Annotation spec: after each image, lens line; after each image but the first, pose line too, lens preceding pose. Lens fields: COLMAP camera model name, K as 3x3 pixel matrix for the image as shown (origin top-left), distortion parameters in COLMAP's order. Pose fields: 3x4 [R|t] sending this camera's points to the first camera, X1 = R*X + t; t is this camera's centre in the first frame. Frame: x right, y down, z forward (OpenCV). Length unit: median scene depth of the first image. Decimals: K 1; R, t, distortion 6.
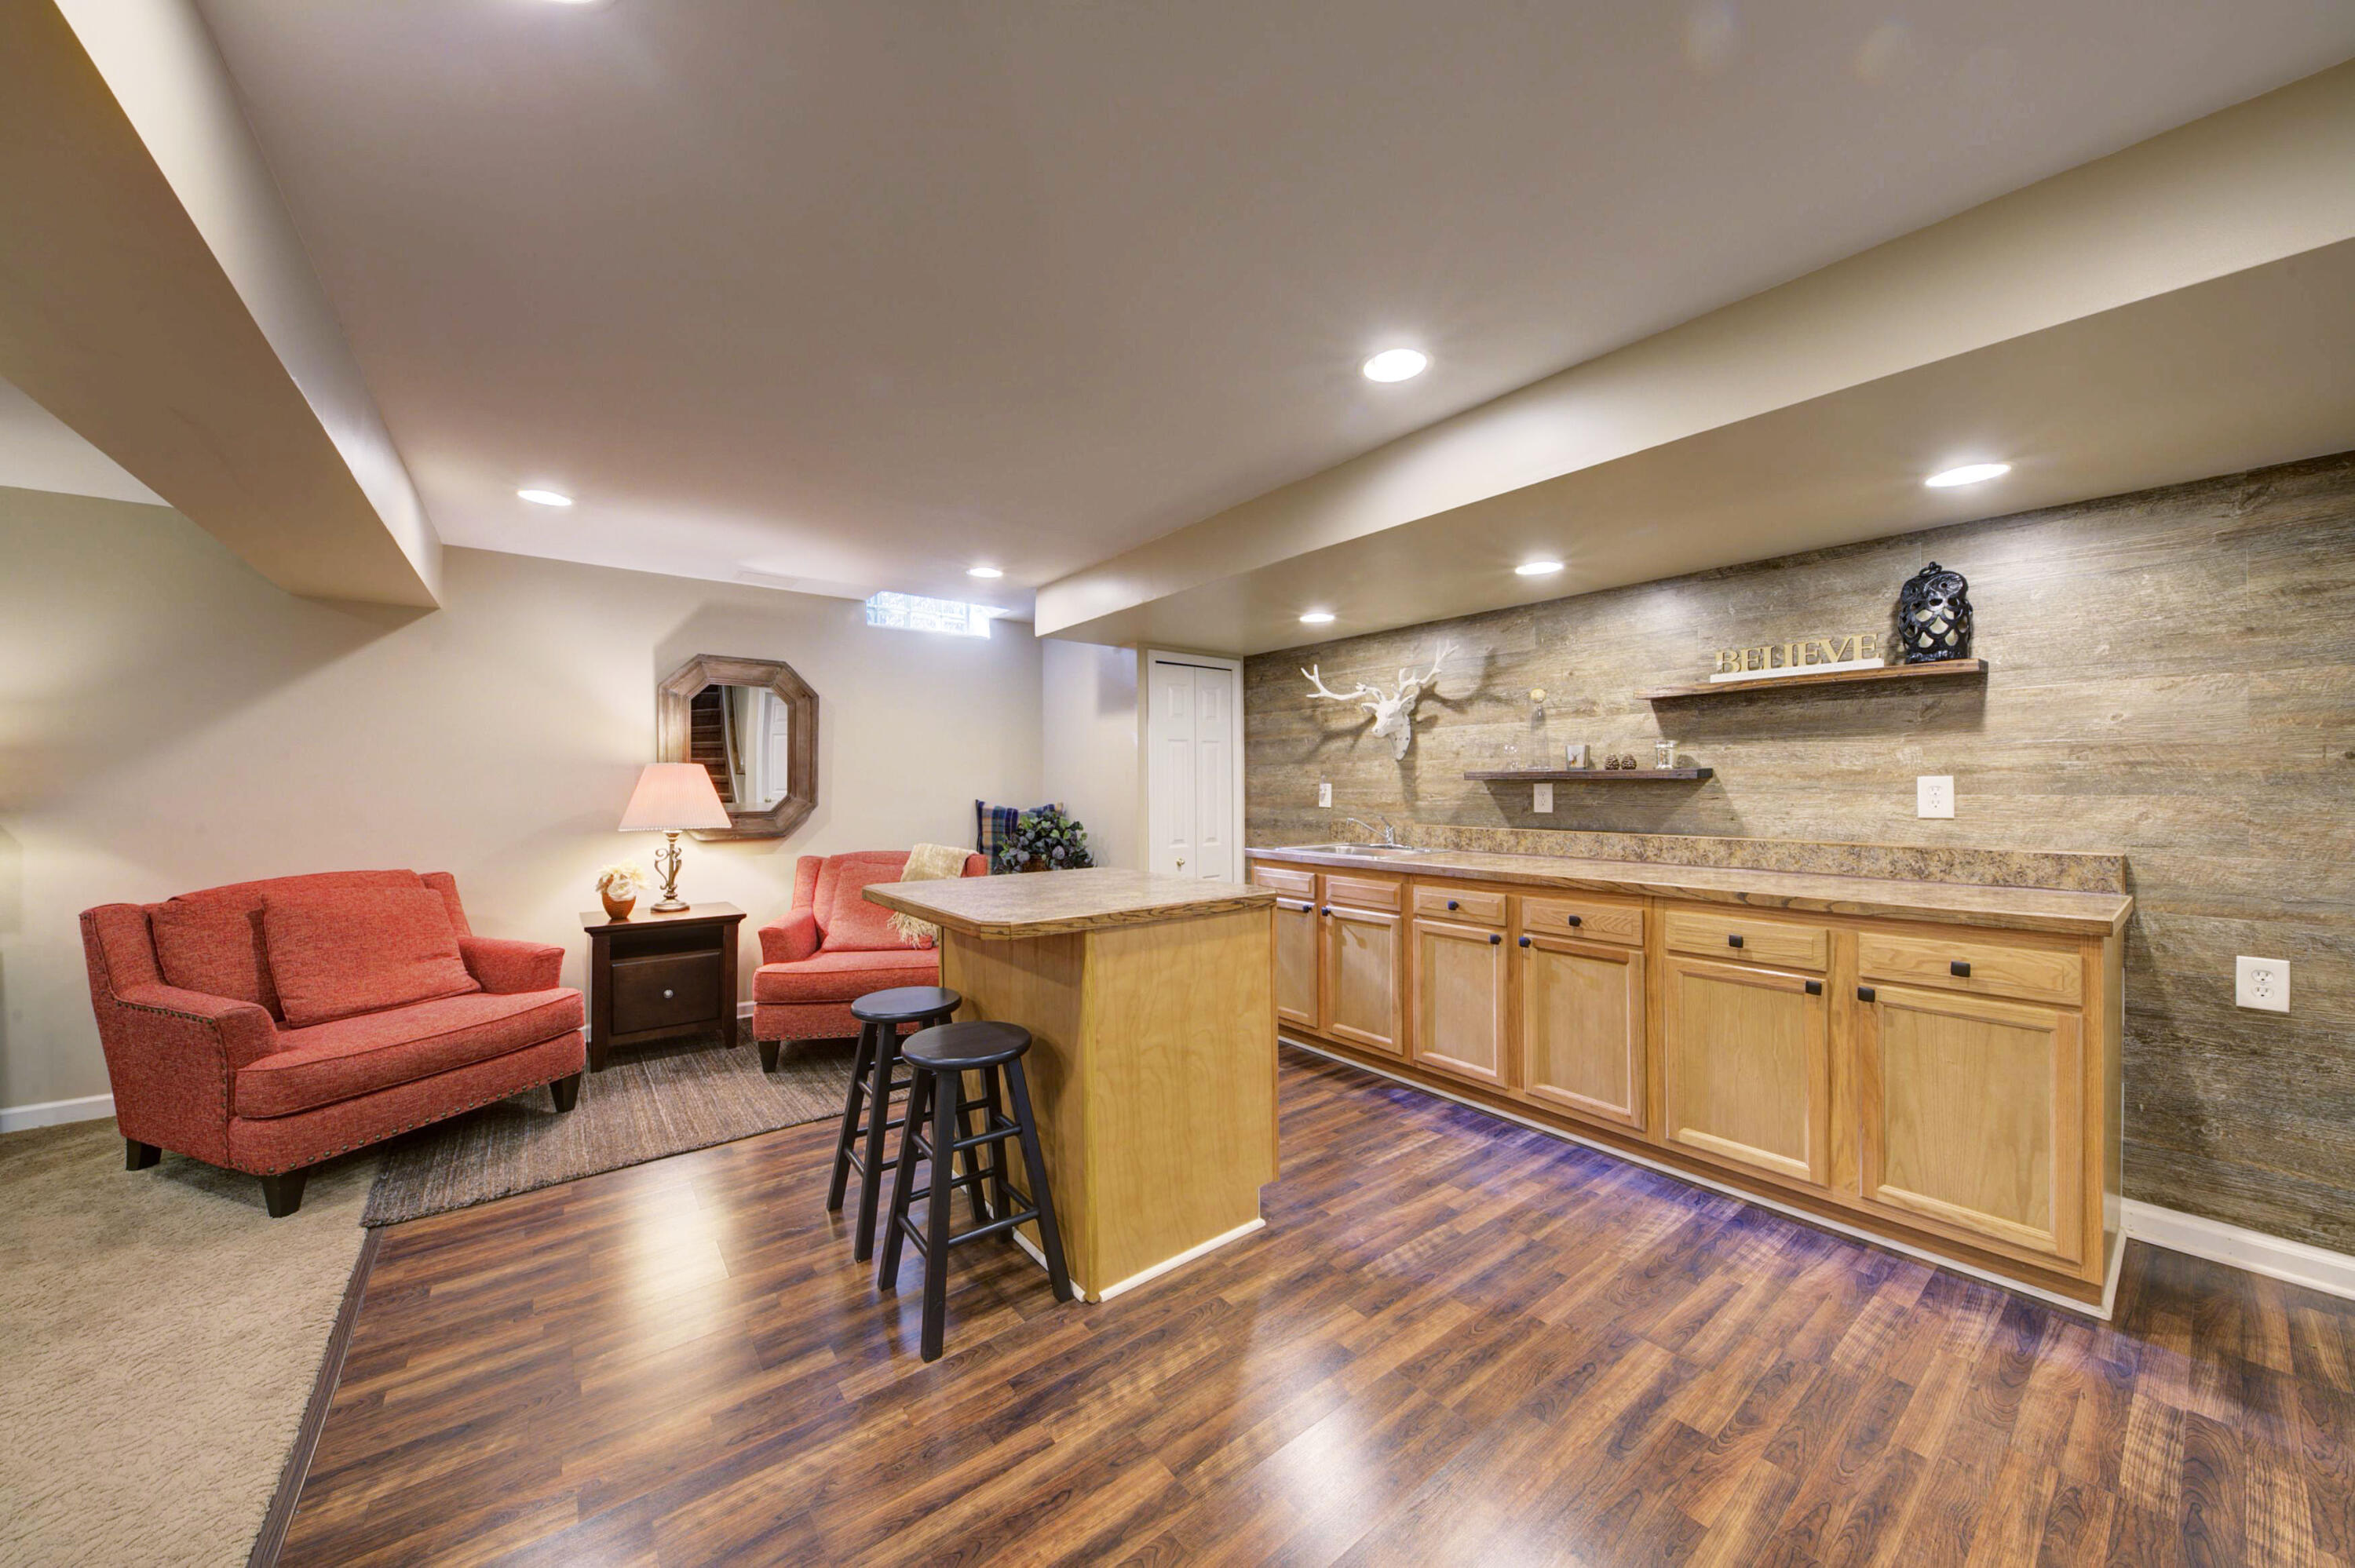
lens RADIAL K [[807.1, 0, 1177.5], [0, 807.1, 789.3], [0, 0, 1]] dist [0.010935, -0.007171]
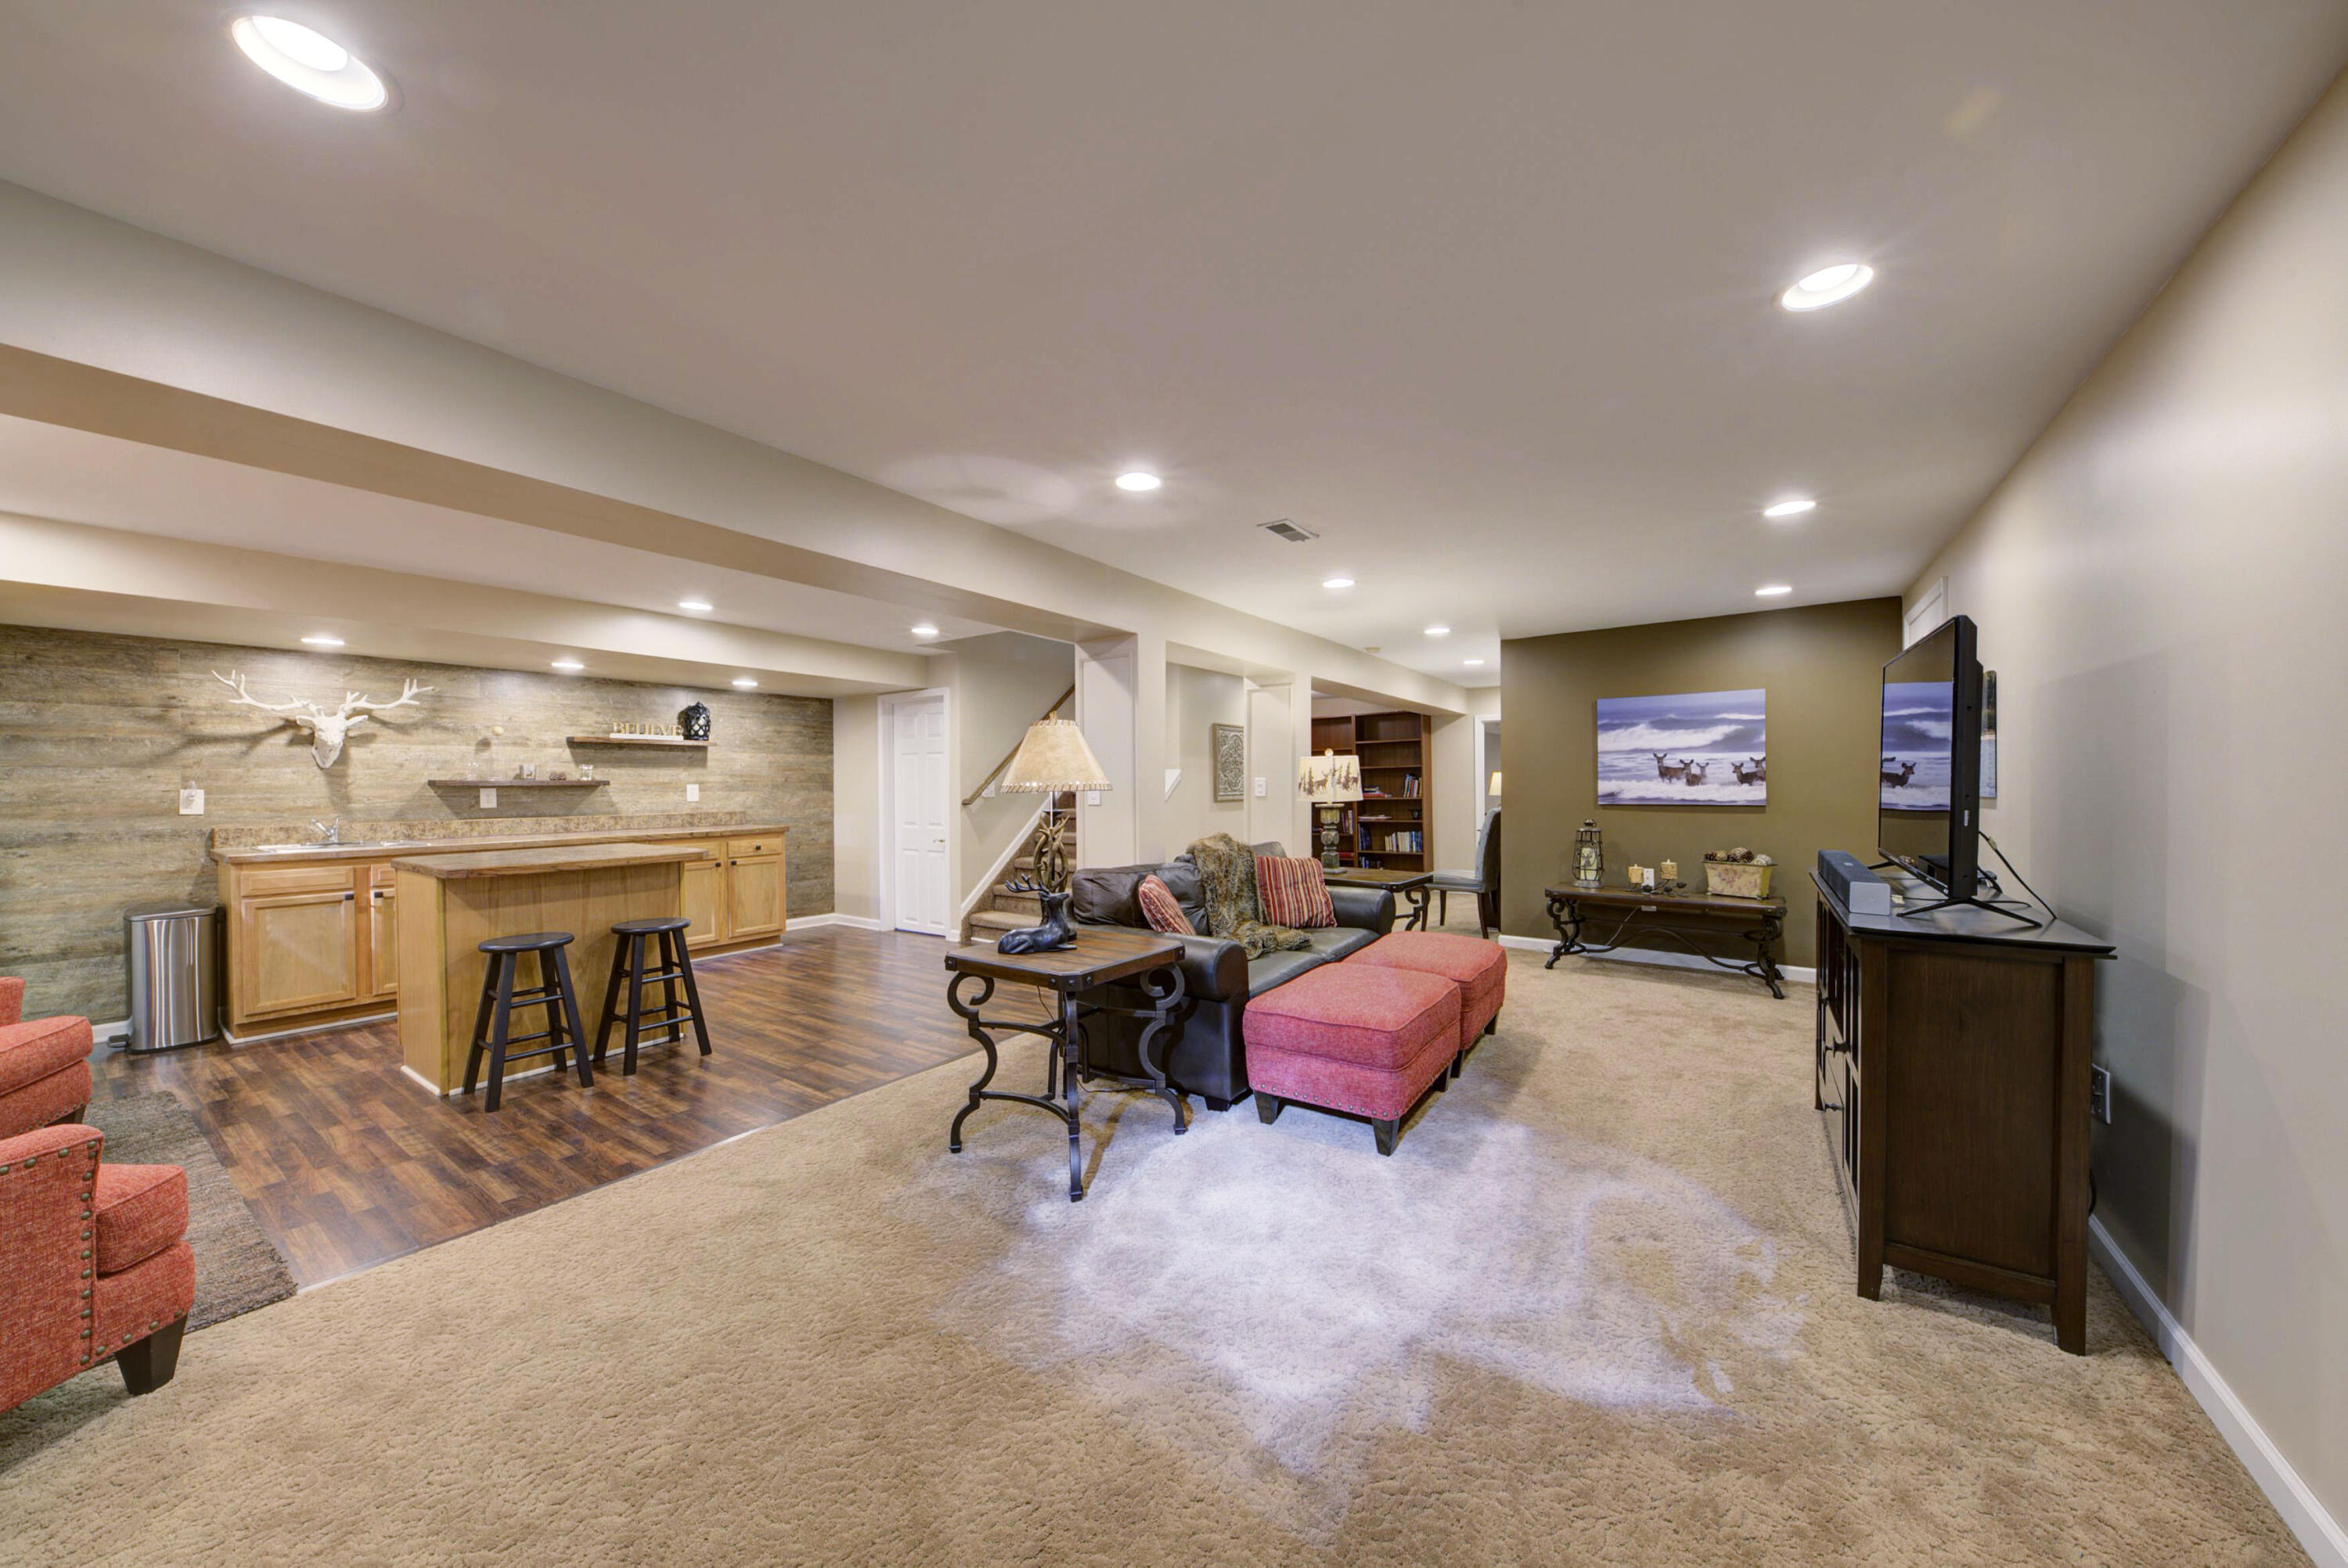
lens RADIAL K [[804.7, 0, 1174.0], [0, 804.7, 789.3], [0, 0, 1]] dist [0.010935, -0.007171]
pose [[-0.300075, -0.000706, 0.953915, -1.422417], [0.011756, 0.999921, 0.004438, 0.002913], [-0.953843, 0.012546, -0.300043, 0.239761]]
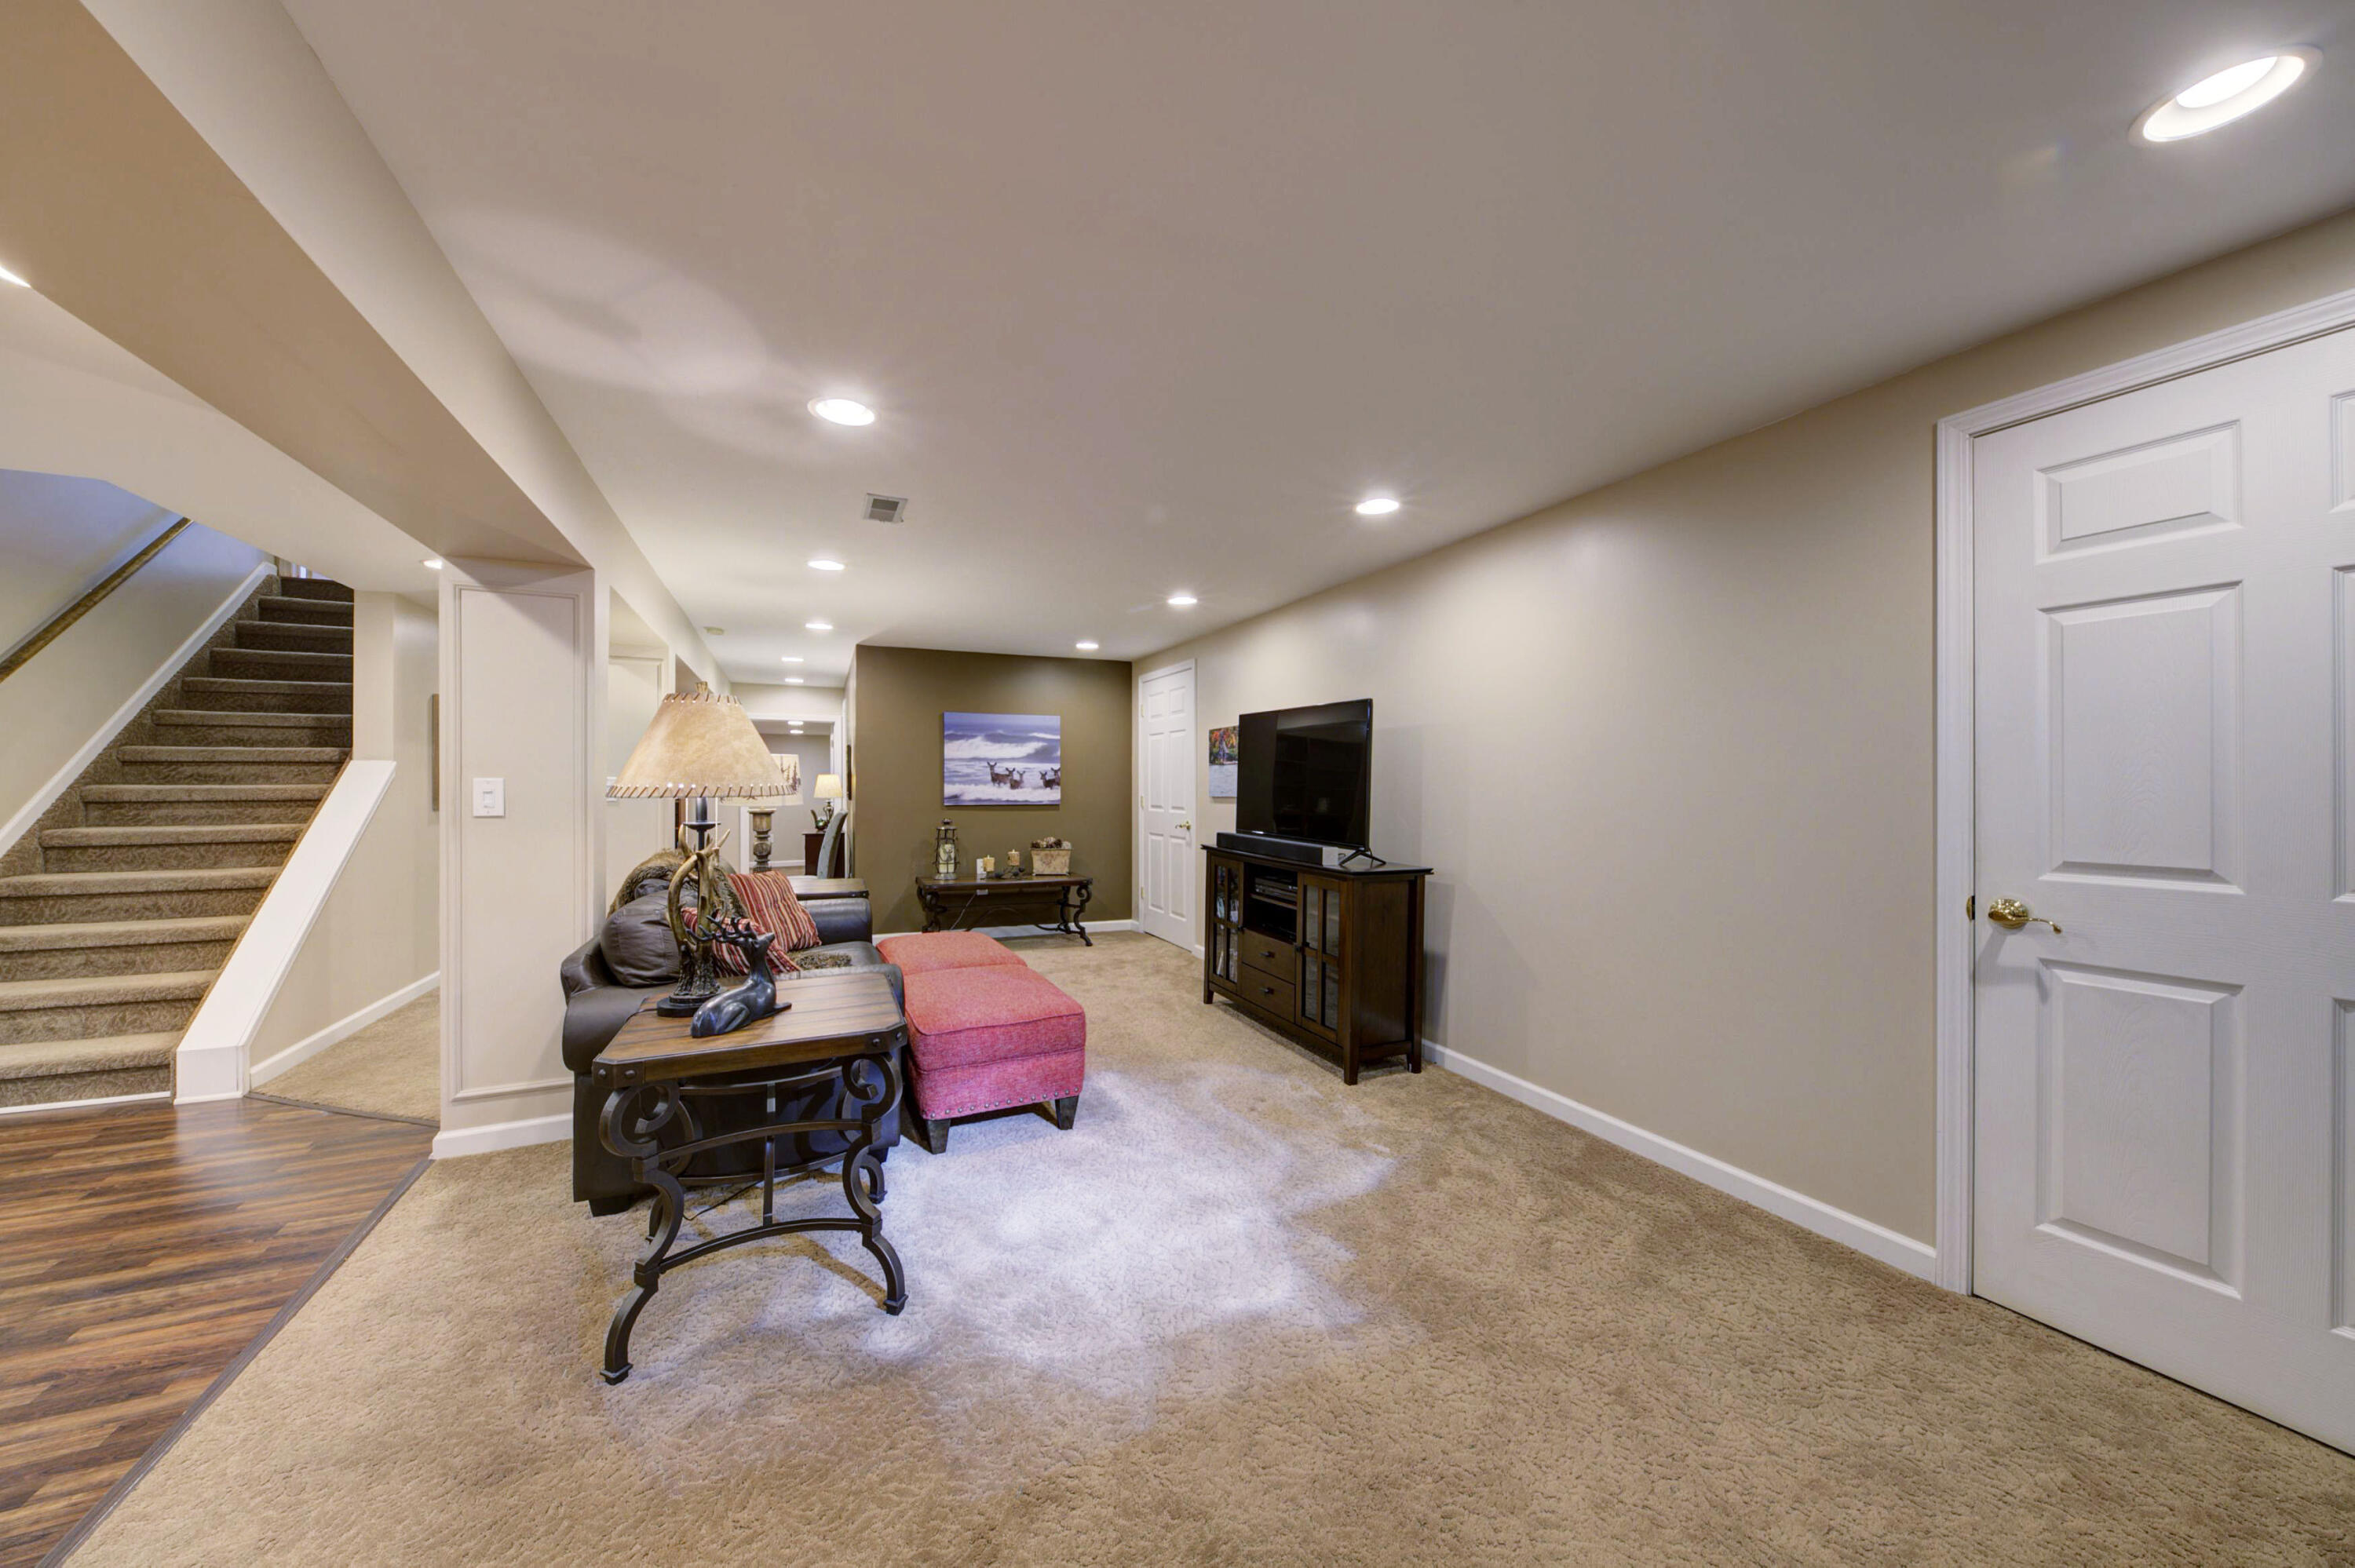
lens RADIAL K [[804.5, 0, 1179.5], [0, 804.5, 785.1], [0, 0, 1]] dist [0.004618, -0.004585]
pose [[-0.976006, 0.000238, 0.217744, -1.028887], [0.001082, 0.999992, 0.003758, -0.002018], [-0.217742, 0.003903, -0.975999, 0.621764]]
